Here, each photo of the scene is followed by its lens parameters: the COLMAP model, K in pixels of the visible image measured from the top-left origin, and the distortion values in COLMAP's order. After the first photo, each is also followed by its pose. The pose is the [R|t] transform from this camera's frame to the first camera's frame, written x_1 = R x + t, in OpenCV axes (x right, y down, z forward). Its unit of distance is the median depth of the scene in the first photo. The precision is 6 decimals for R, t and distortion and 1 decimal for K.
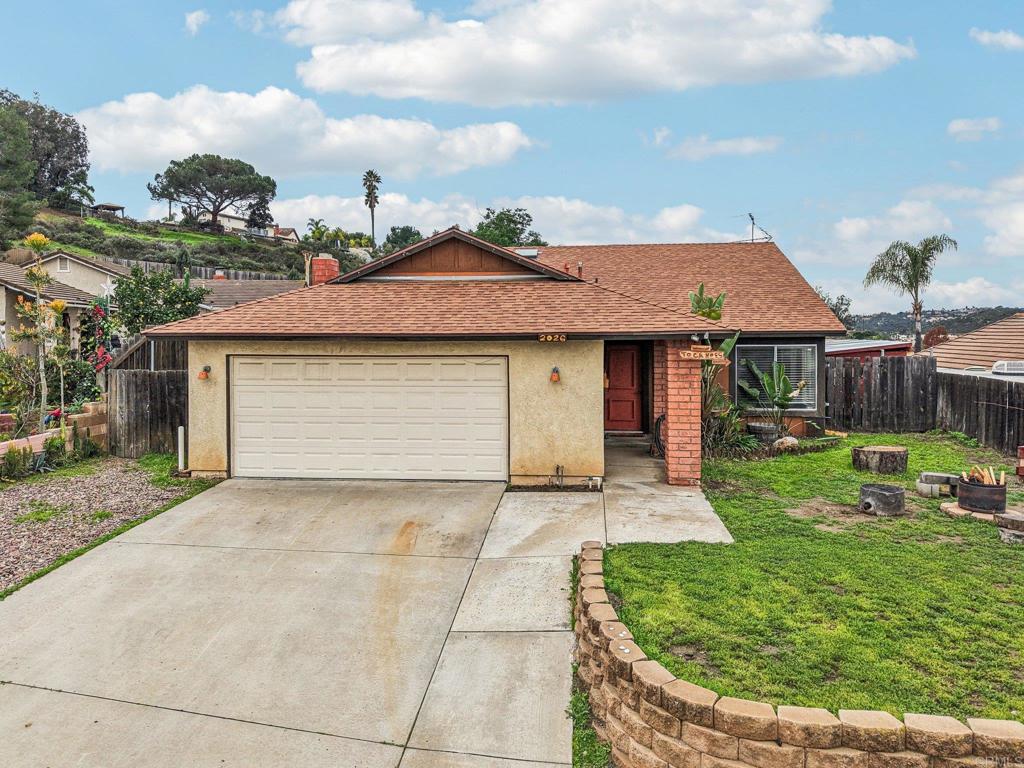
lens RADIAL K [[693.9, 0, 488.8], [0, 693.9, 344.1], [0, 0, 1]] dist [-0.000273, -0.004960]
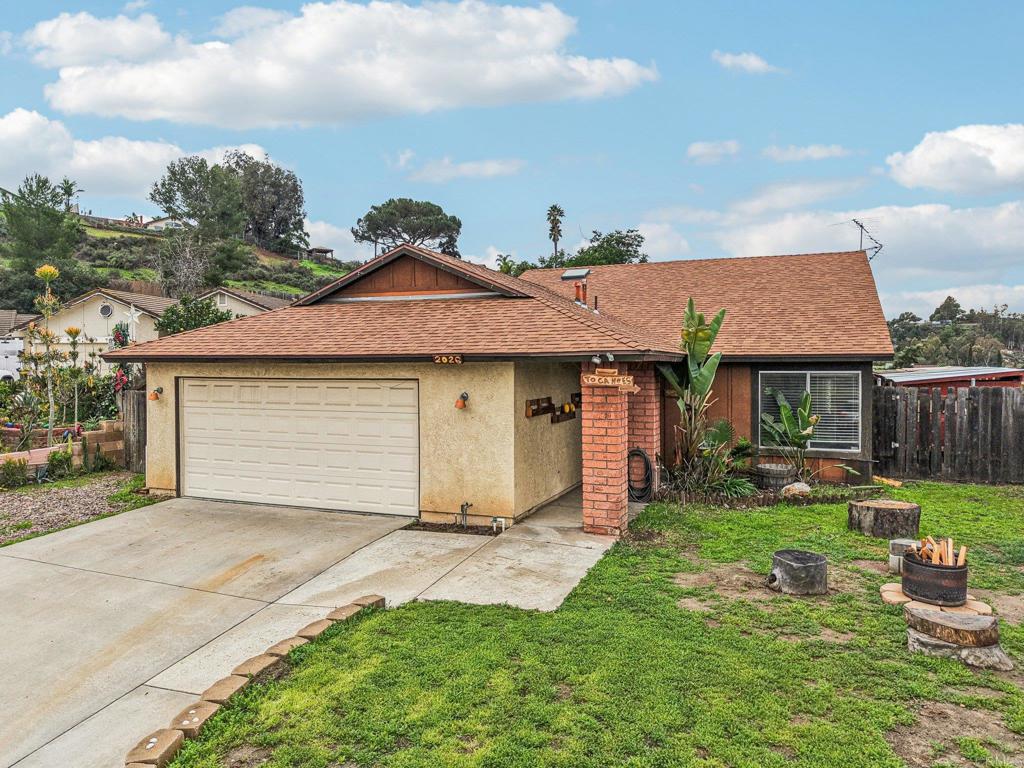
lens RADIAL K [[675.8, 0, 507.7], [0, 675.8, 369.5], [0, 0, 1]] dist [-0.000720, -0.004652]
pose [[0.966704, 0.004705, -0.255855, 0.344996], [-0.006200, 0.999968, -0.005037, 0.006583], [0.255823, 0.006456, 0.966702, 0.156751]]
